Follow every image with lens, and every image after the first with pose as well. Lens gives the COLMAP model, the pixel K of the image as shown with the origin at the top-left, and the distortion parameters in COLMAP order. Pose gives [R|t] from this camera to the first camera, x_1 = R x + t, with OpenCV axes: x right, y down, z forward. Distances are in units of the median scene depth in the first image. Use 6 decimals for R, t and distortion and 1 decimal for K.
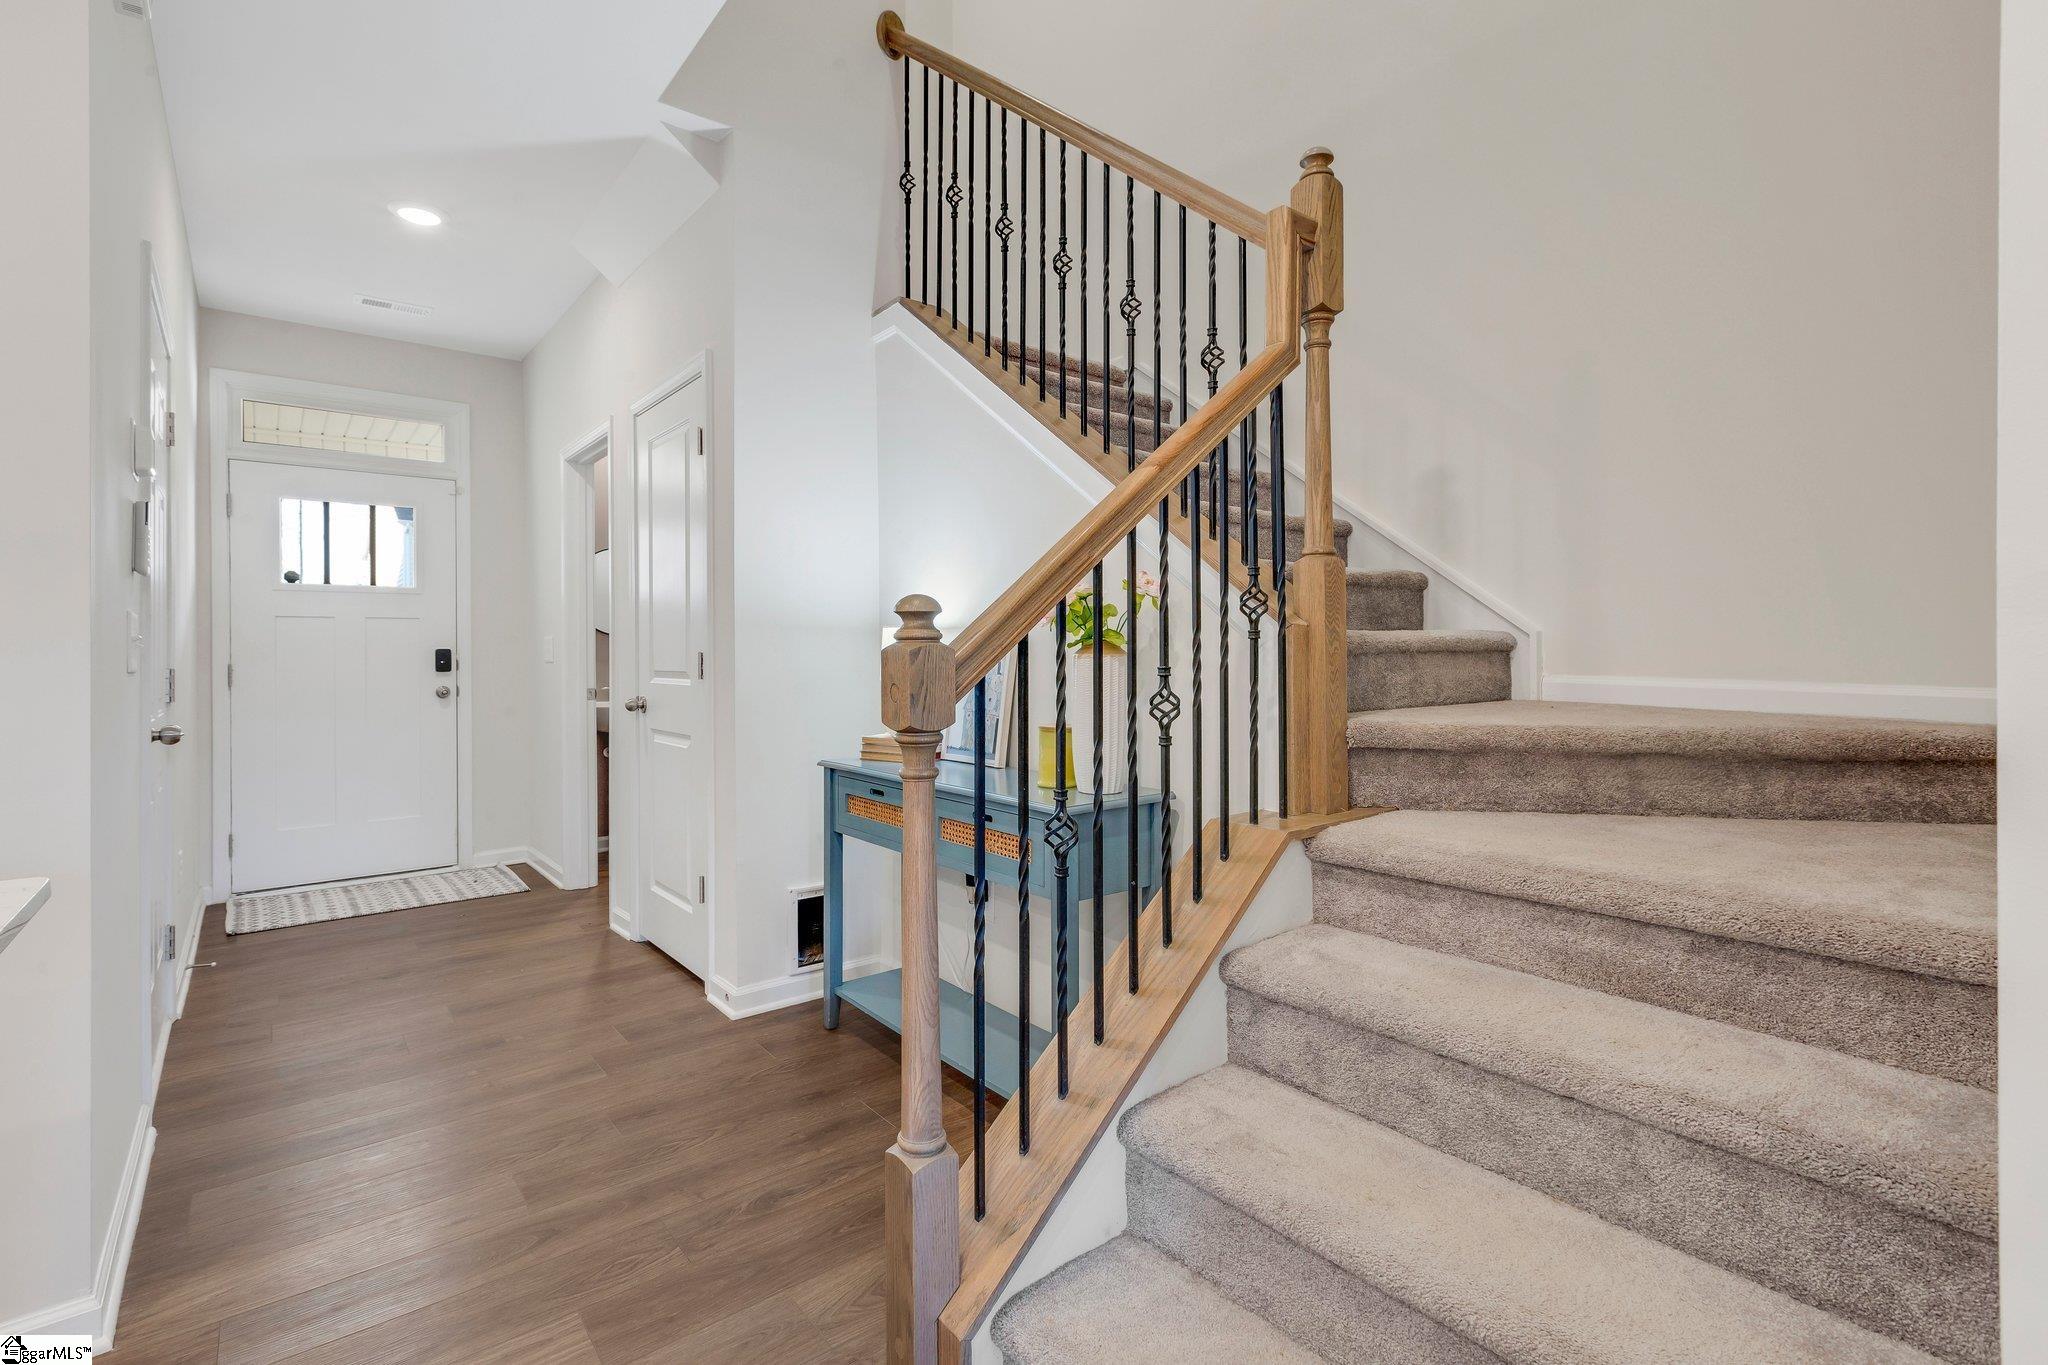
lens RADIAL K [[910.6, 0, 1027.4], [0, 910.6, 656.5], [0, 0, 1]] dist [0.002680, 0.000307]
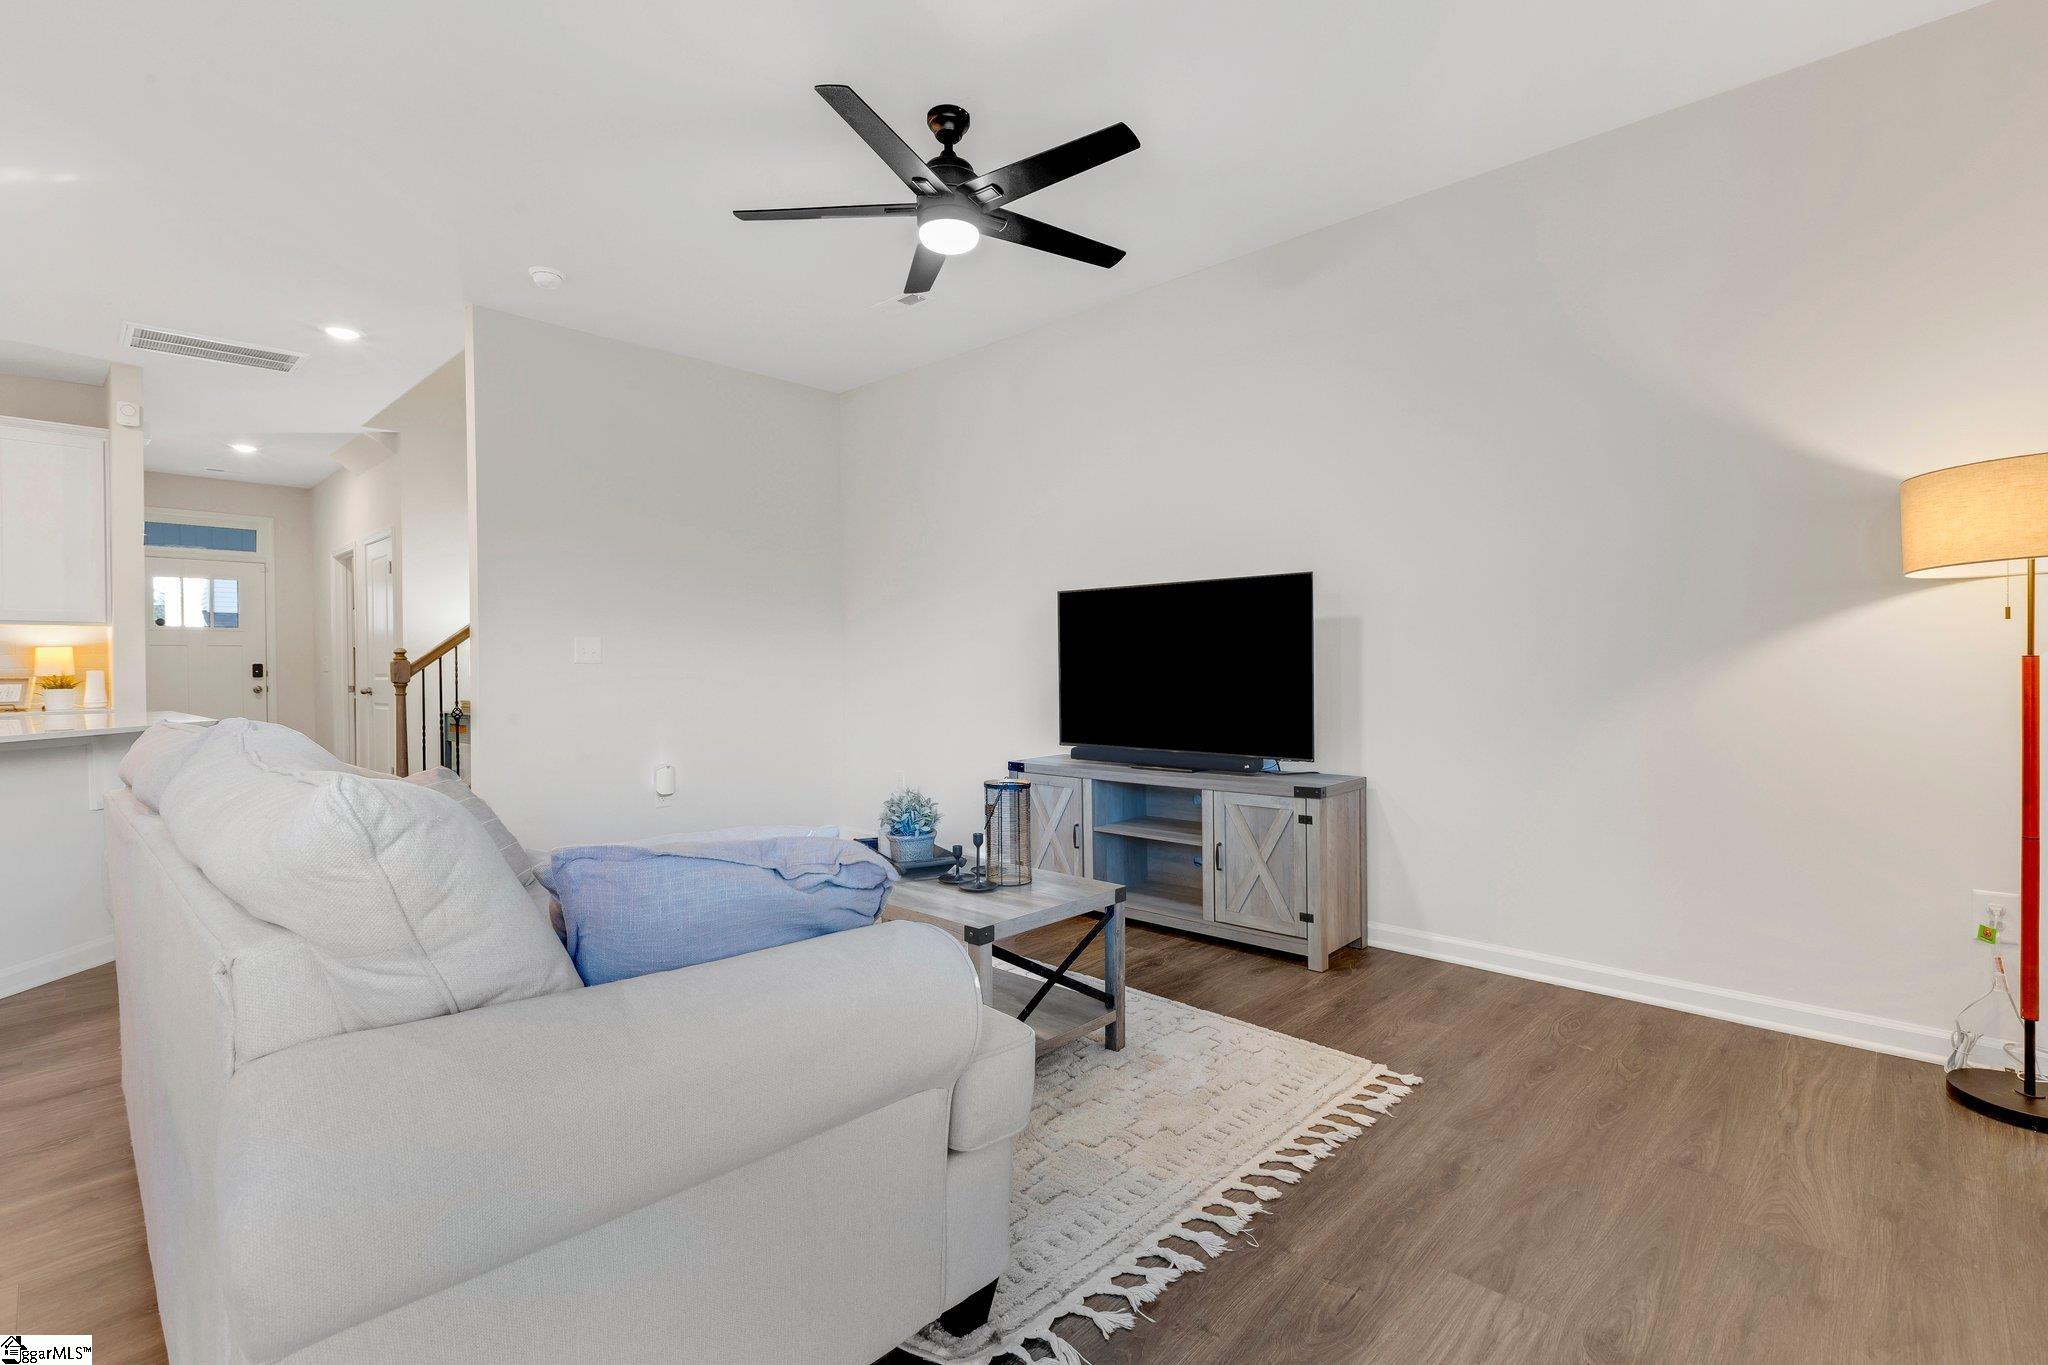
lens RADIAL K [[910.6, 0, 1027.4], [0, 910.6, 656.5], [0, 0, 1]] dist [0.002680, 0.000307]
pose [[0.991704, -0.003328, 0.128502, 0.608080], [0.005214, 0.999884, -0.014342, 0.010952], [-0.128440, 0.014893, 0.991605, -0.940381]]
